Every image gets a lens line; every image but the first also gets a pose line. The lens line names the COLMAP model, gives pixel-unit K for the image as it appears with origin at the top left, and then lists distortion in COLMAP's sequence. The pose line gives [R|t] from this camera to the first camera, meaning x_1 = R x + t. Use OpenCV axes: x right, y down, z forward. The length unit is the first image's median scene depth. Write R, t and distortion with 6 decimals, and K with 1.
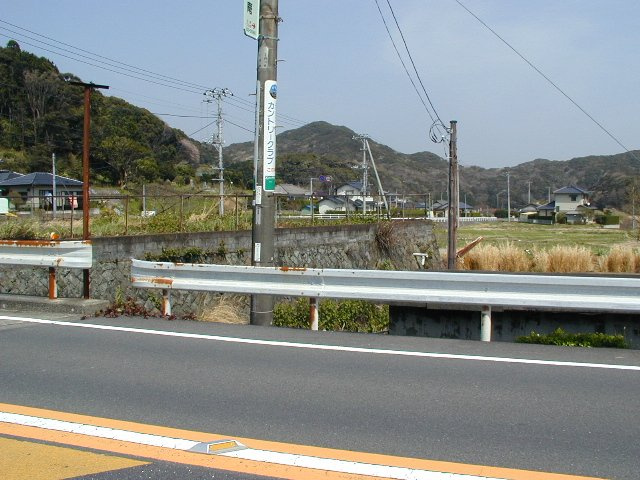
lens RADIAL K [[670.0, 0, 320.0], [0, 670.0, 240.0], [0, 0, 1]] dist [-0.224289, 0.248495]
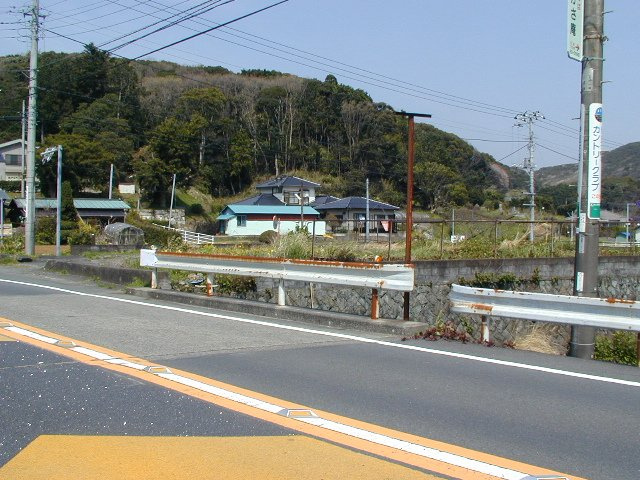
lens RADIAL K [[670.0, 0, 320.0], [0, 670.0, 240.0], [0, 0, 1]] dist [-0.224289, 0.248495]
pose [[0.897601, 0.016829, -0.440488, -0.002107], [-0.033097, 0.999023, -0.029276, -0.000229], [0.439565, 0.040857, 0.897281, -0.001006]]
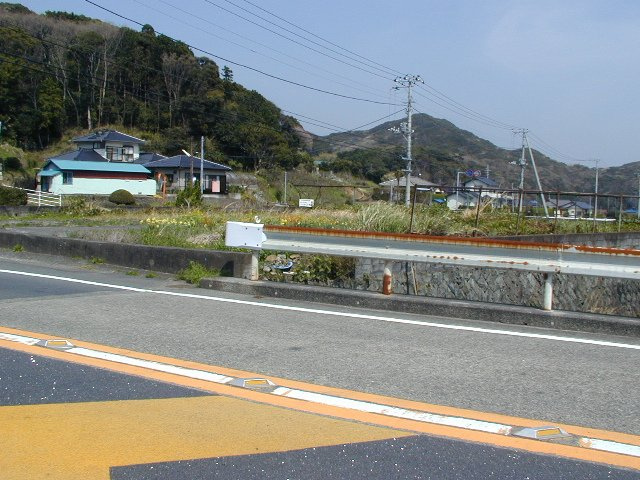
lens RADIAL K [[670.0, 0, 320.0], [0, 670.0, 240.0], [0, 0, 1]] dist [-0.224289, 0.248495]
pose [[0.989726, 0.047410, -0.134886, -0.088299], [-0.045563, 0.998821, 0.016751, -0.000744], [0.135521, -0.010433, 0.990719, 0.019726]]
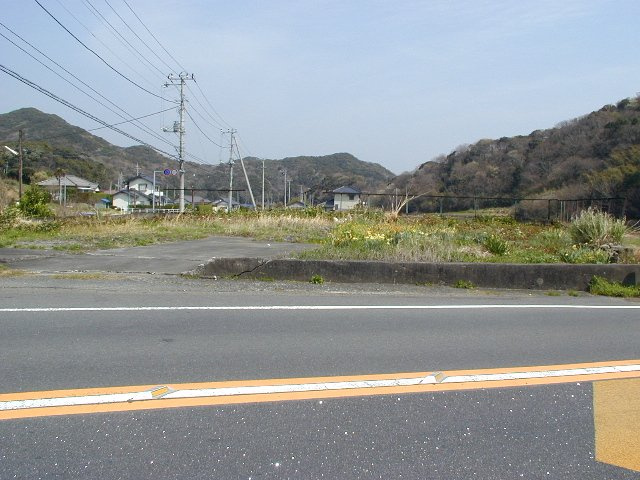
lens RADIAL K [[670.0, 0, 320.0], [0, 670.0, 240.0], [0, 0, 1]] dist [-0.224289, 0.248495]
pose [[0.903129, 0.002652, 0.429362, -0.232508], [-0.005789, 0.999965, 0.006001, -0.000891], [-0.429331, -0.007905, 0.903113, 0.051188]]
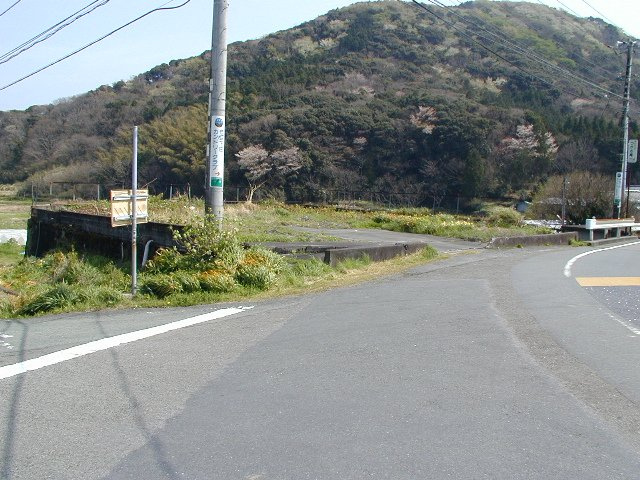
lens RADIAL K [[670.0, 0, 320.0], [0, 670.0, 240.0], [0, 0, 1]] dist [-0.224289, 0.248495]
pose [[0.336783, -0.054579, 0.939999, -0.438757], [0.019502, 0.998509, 0.050989, -0.008954], [-0.941380, 0.001160, 0.337346, 0.147942]]
